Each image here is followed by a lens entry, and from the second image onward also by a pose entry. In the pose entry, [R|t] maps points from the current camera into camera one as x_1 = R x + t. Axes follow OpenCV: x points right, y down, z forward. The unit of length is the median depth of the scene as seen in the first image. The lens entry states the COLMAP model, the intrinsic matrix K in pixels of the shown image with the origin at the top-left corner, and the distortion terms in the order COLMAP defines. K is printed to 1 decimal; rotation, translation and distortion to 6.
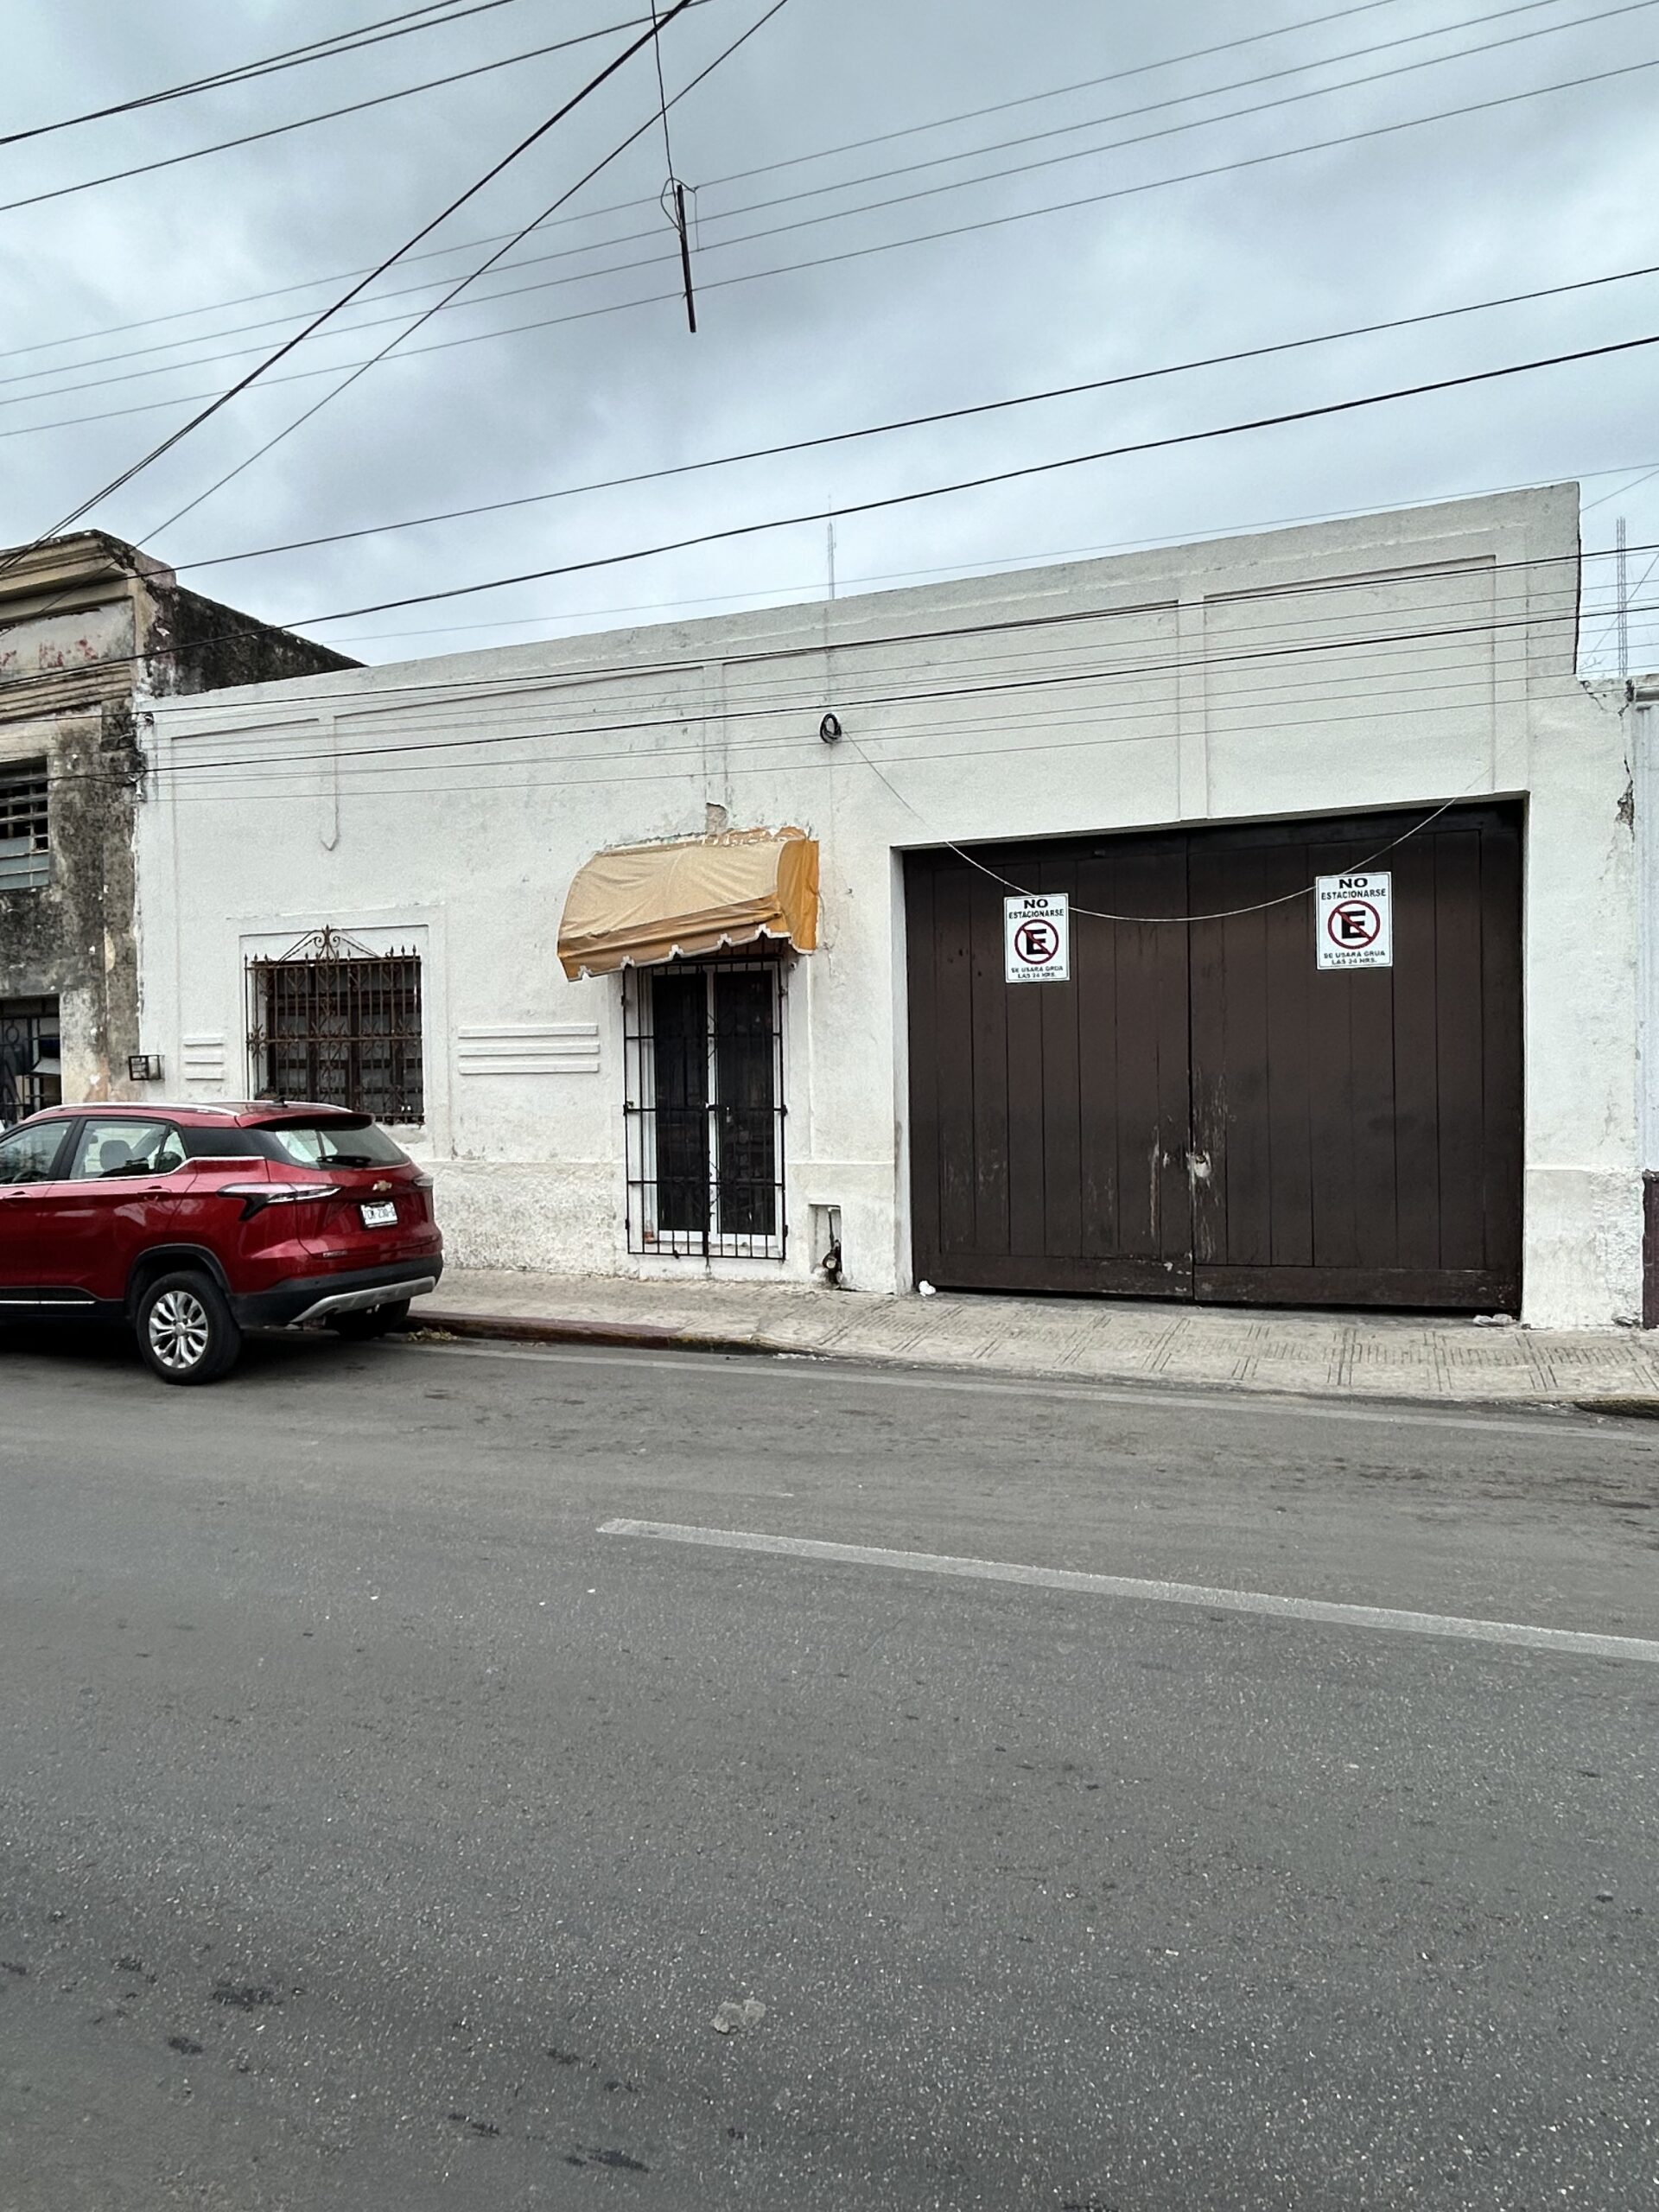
lens RADIAL K [[1368.7, 0, 831.8], [0, 1368.7, 1110.1], [0, 0, 1]] dist [-0.003357, -0.008626]
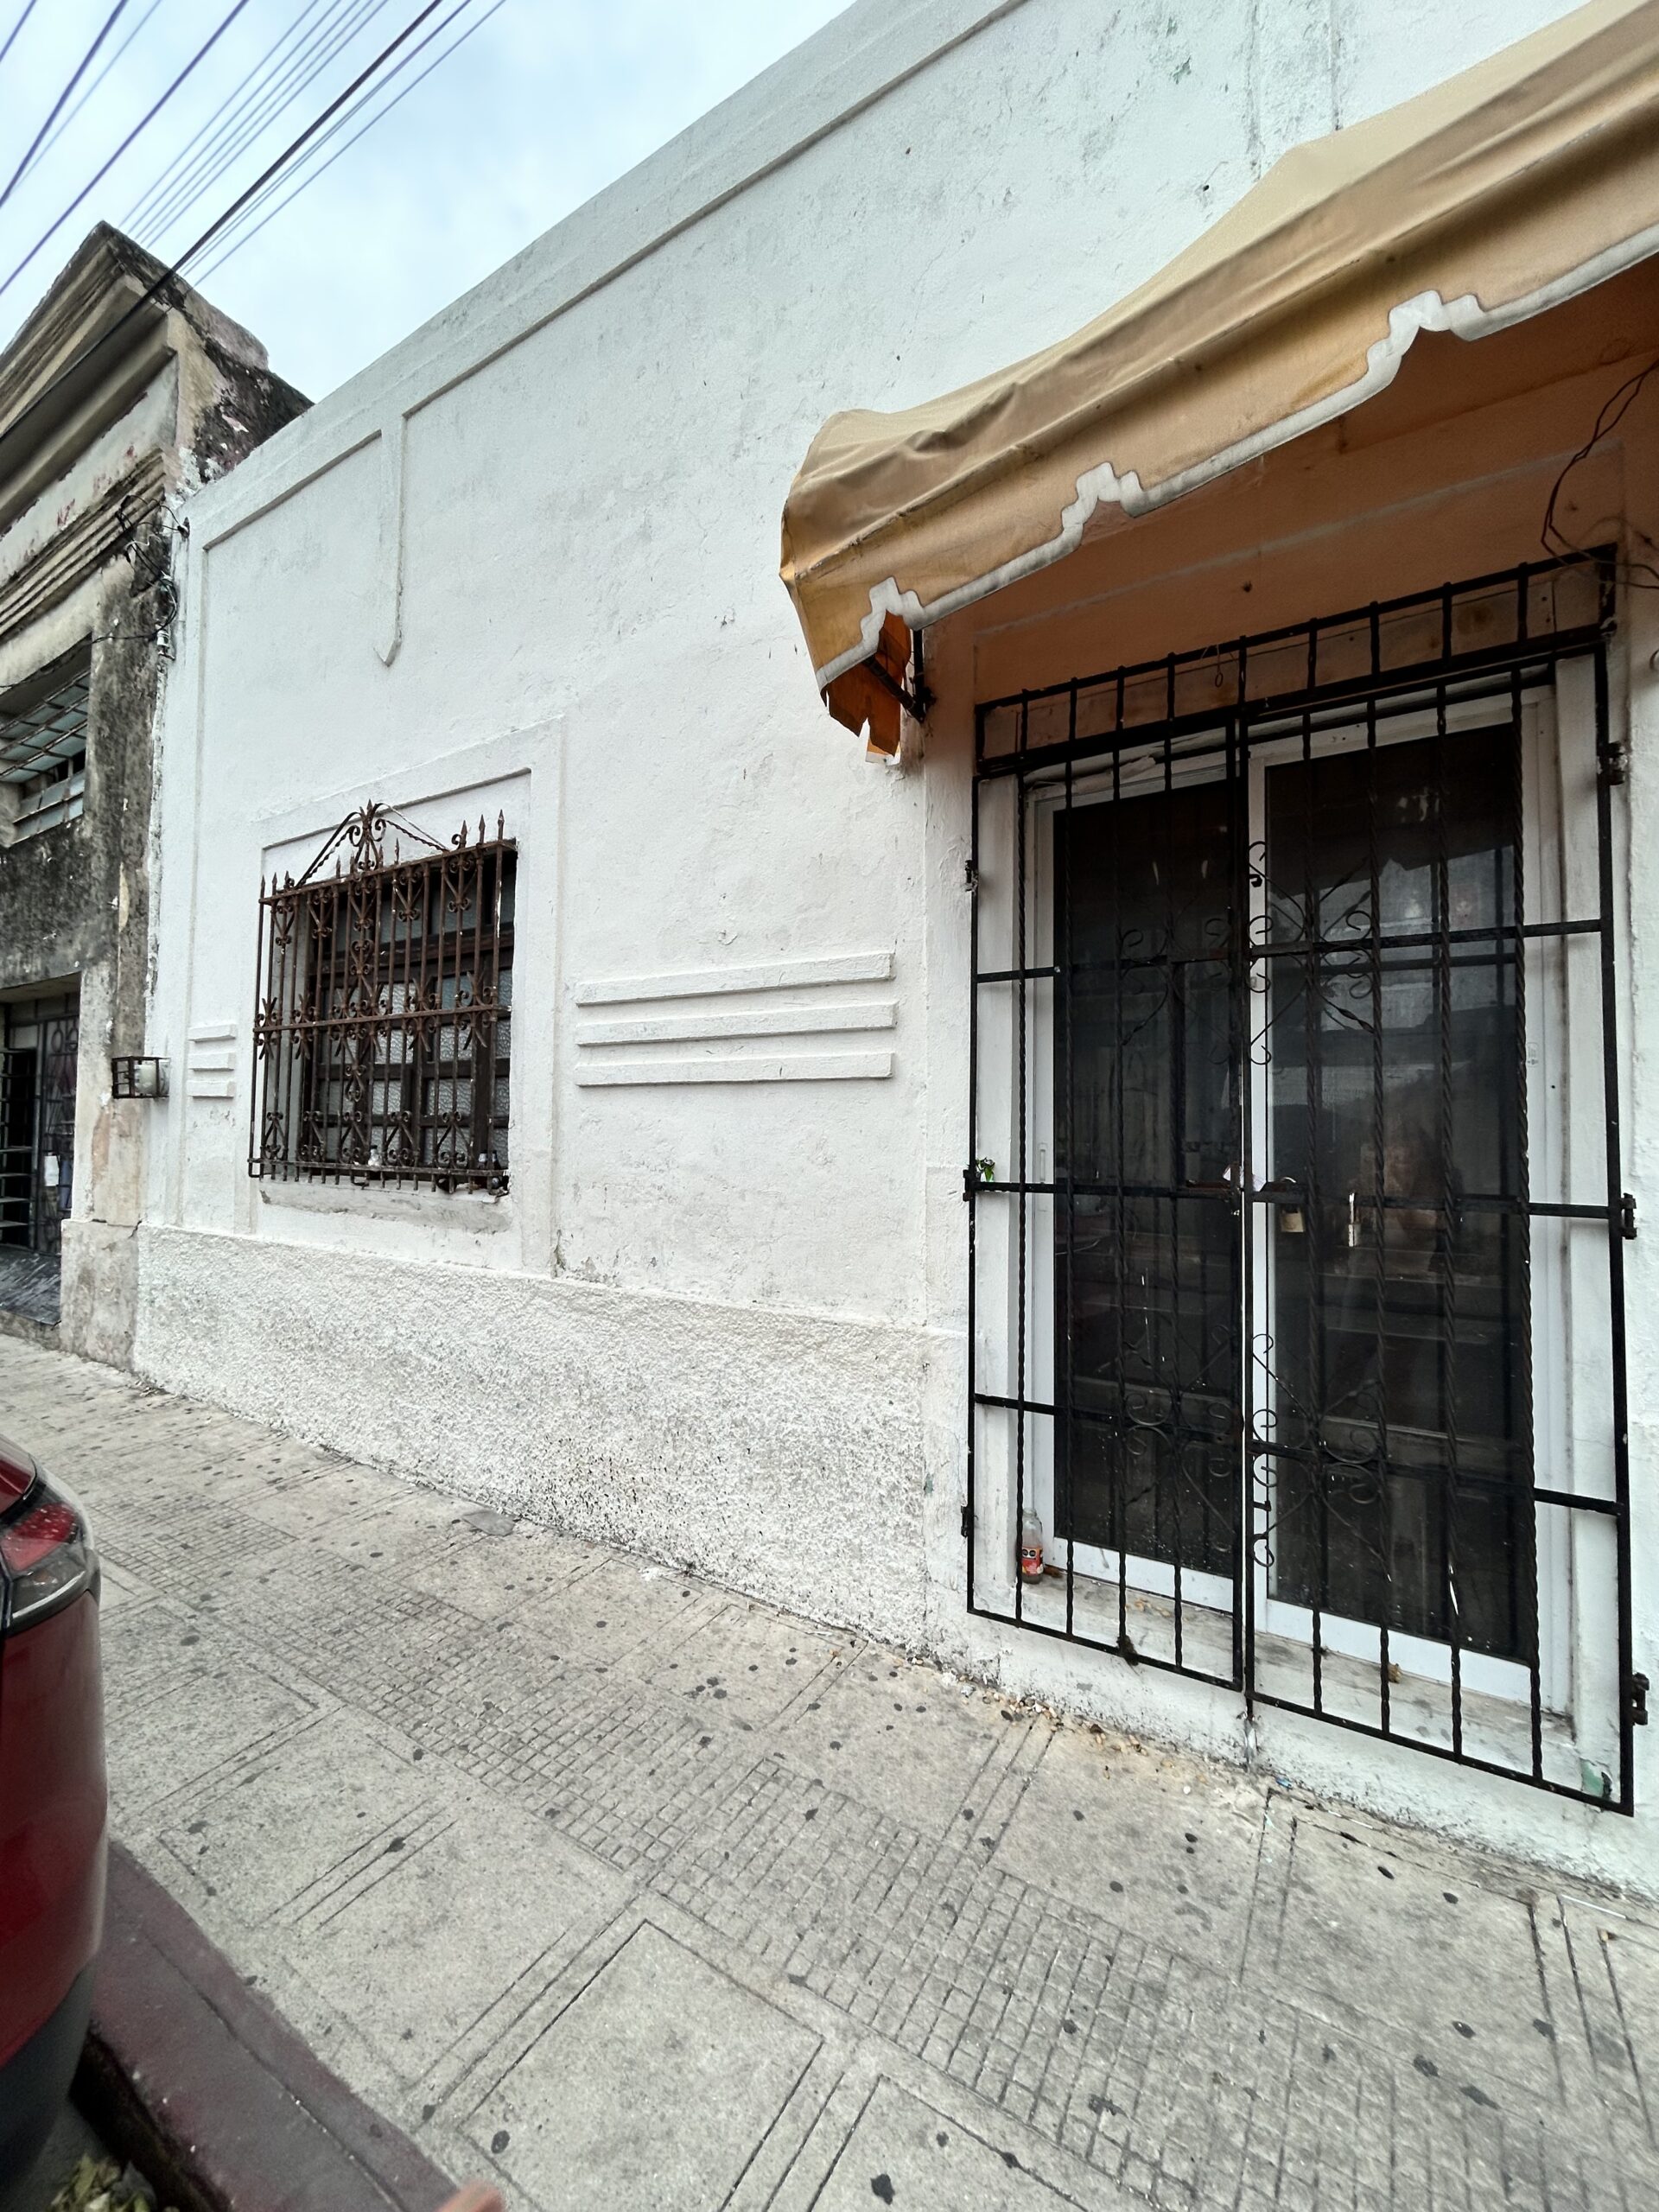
lens RADIAL K [[877.7, 0, 844.8], [0, 877.7, 1104.7], [0, 0, 1]] dist [-0.007294, 0.001008]
pose [[0.986477, 0.019137, -0.162780, -0.149964], [-0.028717, 0.997978, -0.056703, -0.007141], [0.161365, 0.060611, 0.985032, 0.793329]]
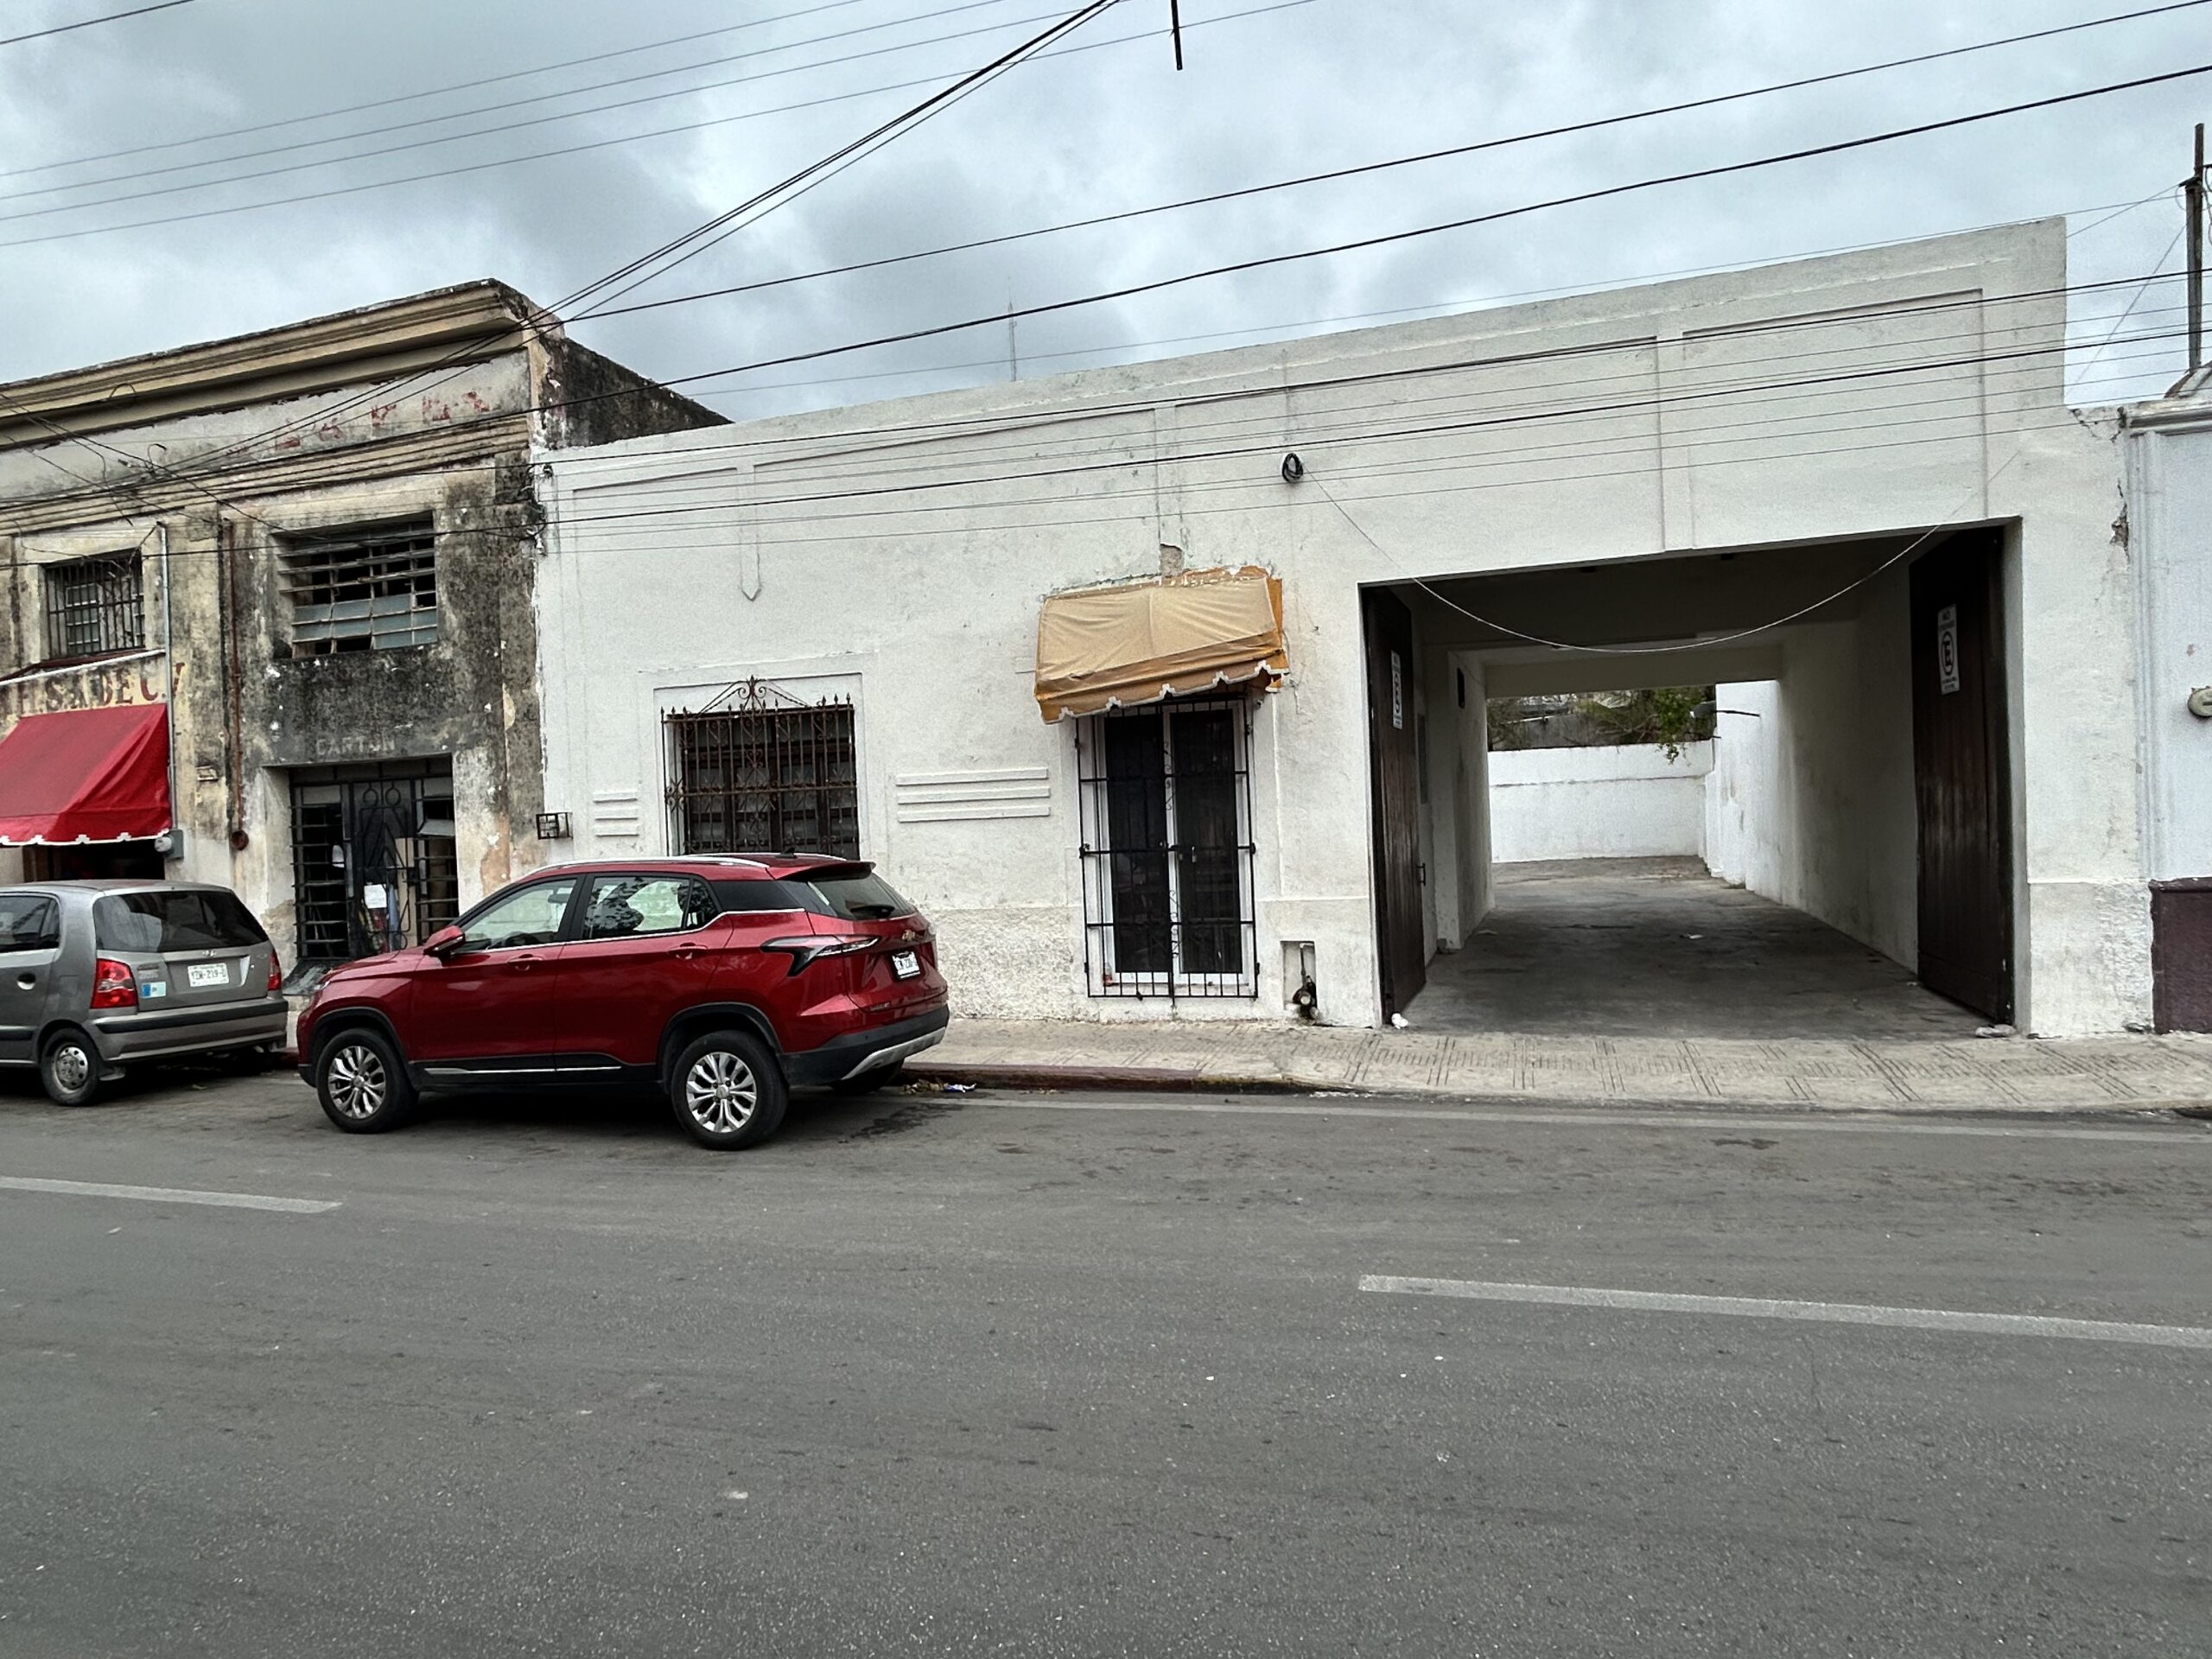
lens RADIAL K [[1287.7, 0, 1093.4], [0, 1287.7, 846.6], [0, 0, 1]] dist [-0.012092, 0.004440]
pose [[0.997616, -0.027949, 0.063101, -0.206396], [0.028392, 0.999578, -0.006130, 0.001128], [-0.062903, 0.007907, 0.997988, 0.063882]]
